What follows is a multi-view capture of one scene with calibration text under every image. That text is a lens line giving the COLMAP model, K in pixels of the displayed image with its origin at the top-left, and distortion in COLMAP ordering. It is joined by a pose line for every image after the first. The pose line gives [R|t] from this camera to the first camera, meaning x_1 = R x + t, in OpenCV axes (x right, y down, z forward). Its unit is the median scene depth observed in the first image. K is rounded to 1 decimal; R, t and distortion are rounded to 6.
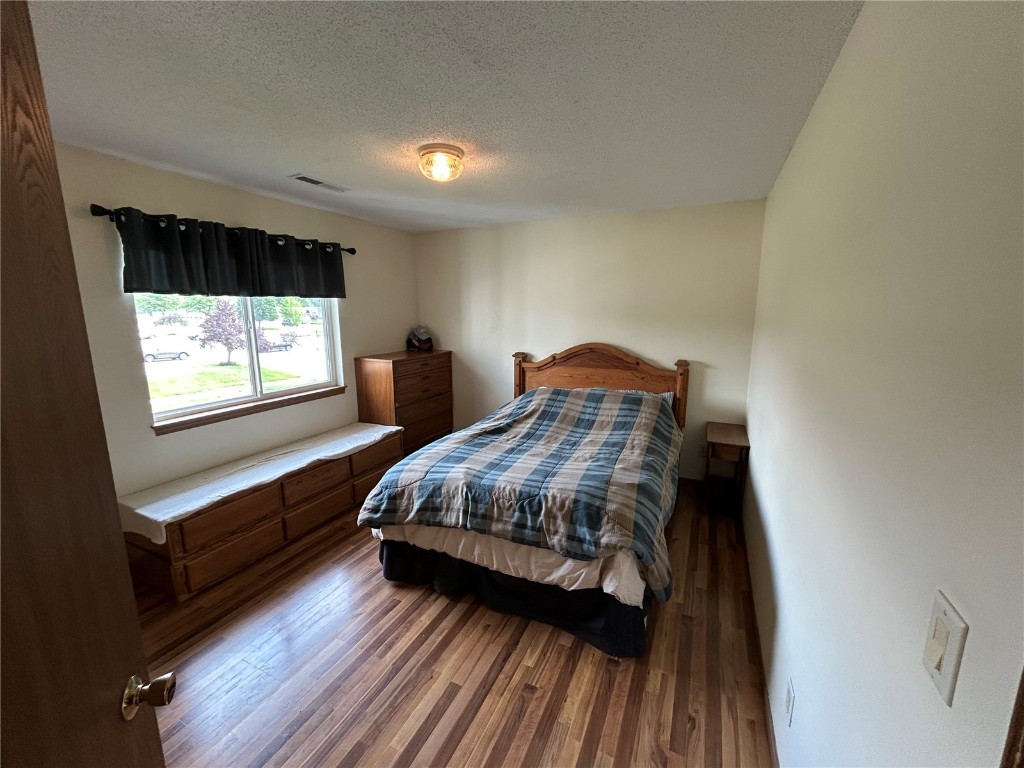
lens RADIAL K [[407.7, 0, 514.3], [0, 407.7, 379.9], [0, 0, 1]] dist [0.001617, 0.000269]
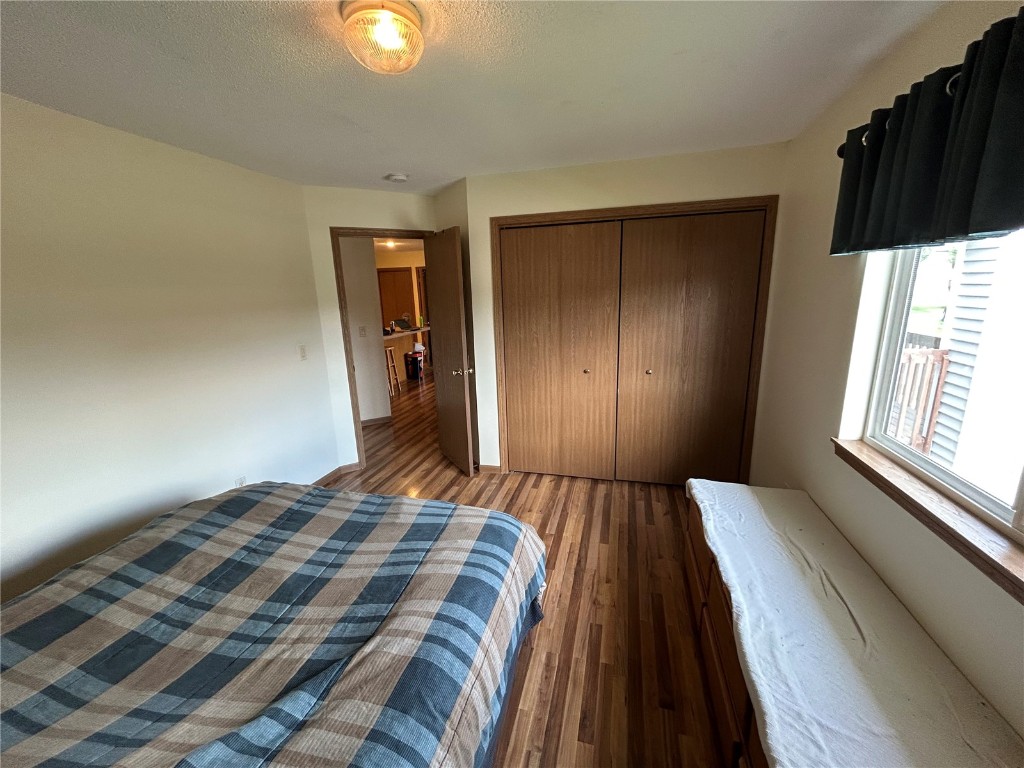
lens RADIAL K [[407.7, 0, 514.3], [0, 407.7, 379.9], [0, 0, 1]] dist [0.001617, 0.000269]
pose [[-0.981565, 0.074786, -0.175891, -0.192992], [0.001809, 0.923864, 0.382717, -0.264618], [0.191121, 0.375343, -0.906968, 1.513635]]
